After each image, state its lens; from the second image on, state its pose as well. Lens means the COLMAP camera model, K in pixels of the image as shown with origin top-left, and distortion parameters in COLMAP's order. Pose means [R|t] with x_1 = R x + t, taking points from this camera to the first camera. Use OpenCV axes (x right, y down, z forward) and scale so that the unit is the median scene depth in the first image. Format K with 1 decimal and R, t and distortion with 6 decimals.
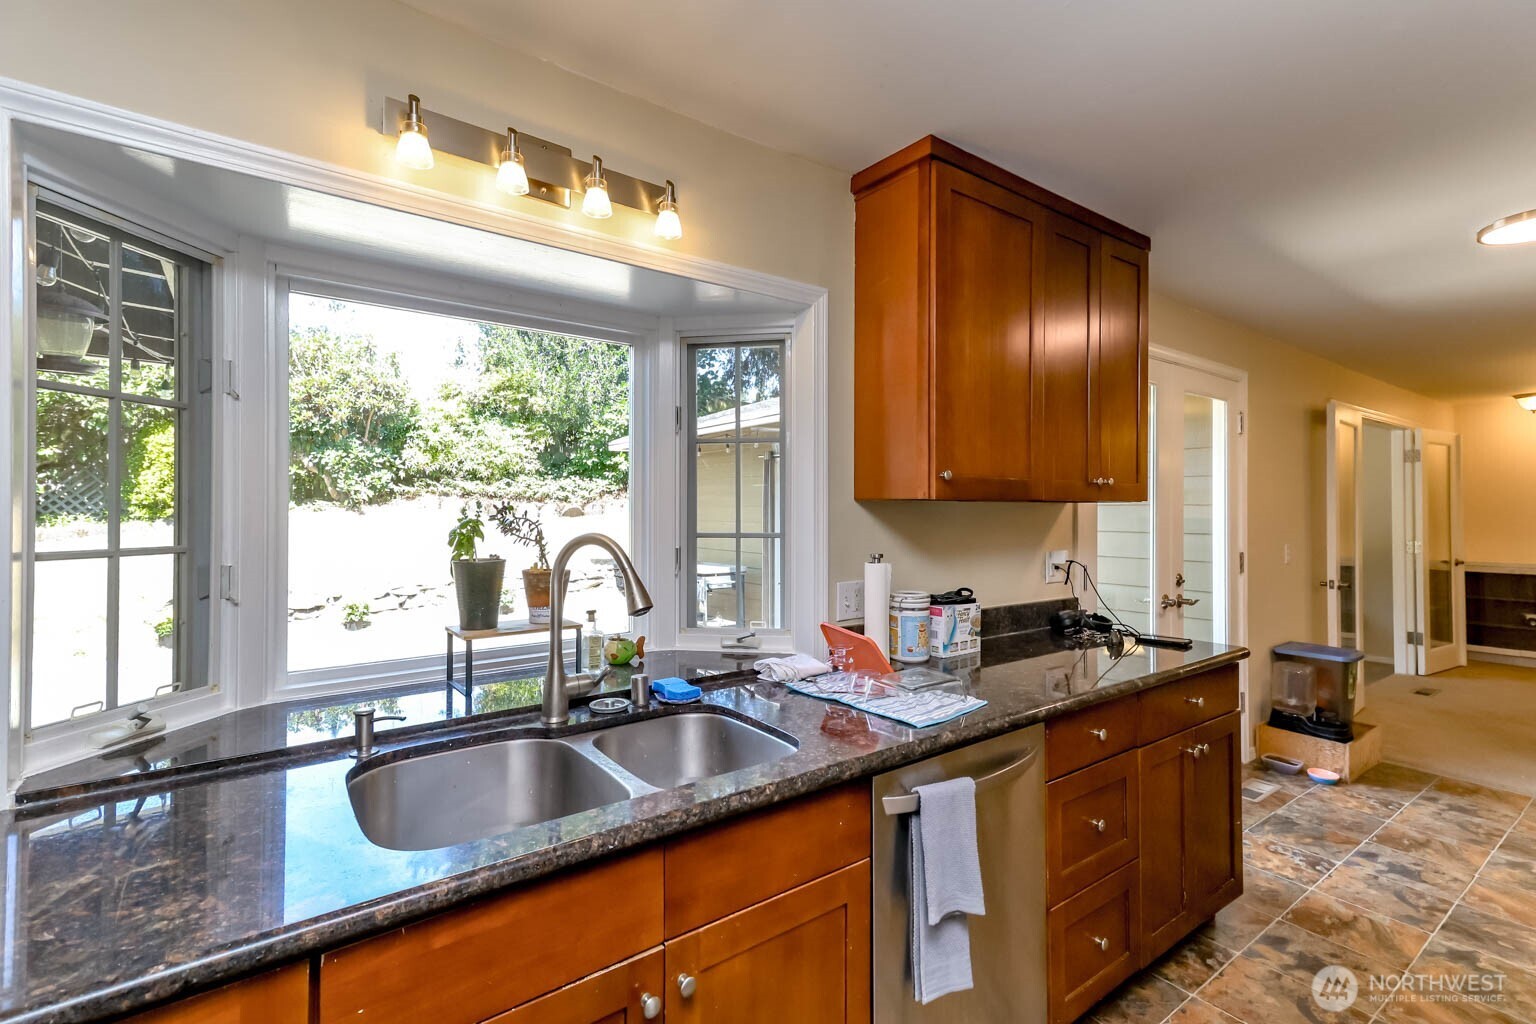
lens RADIAL K [[698.5, 0, 773.3], [0, 698.5, 505.6], [0, 0, 1]] dist [0.026623, 0.000514]
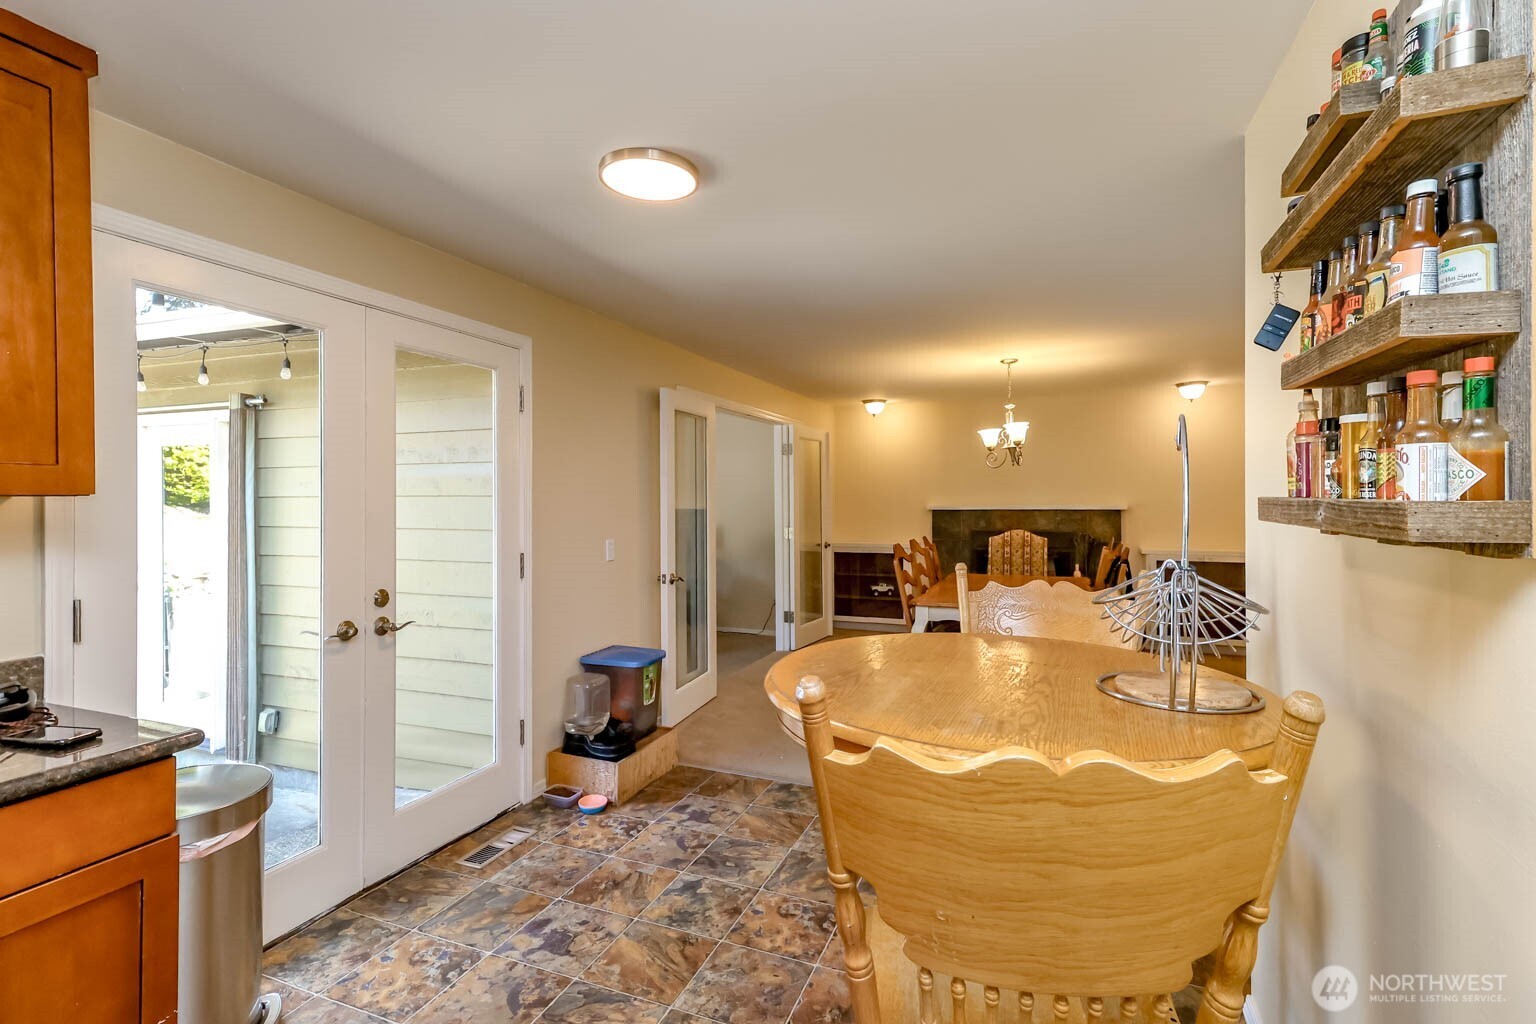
lens RADIAL K [[698.5, 0, 805.1], [0, 698.5, 498.9], [0, 0, 1]] dist [0.026623, 0.000514]
pose [[0.849575, -0.000548, 0.527467, 0.548026], [-0.006839, 0.999904, 0.012055, -0.010620], [-0.527423, -0.013849, 0.849490, 0.129081]]
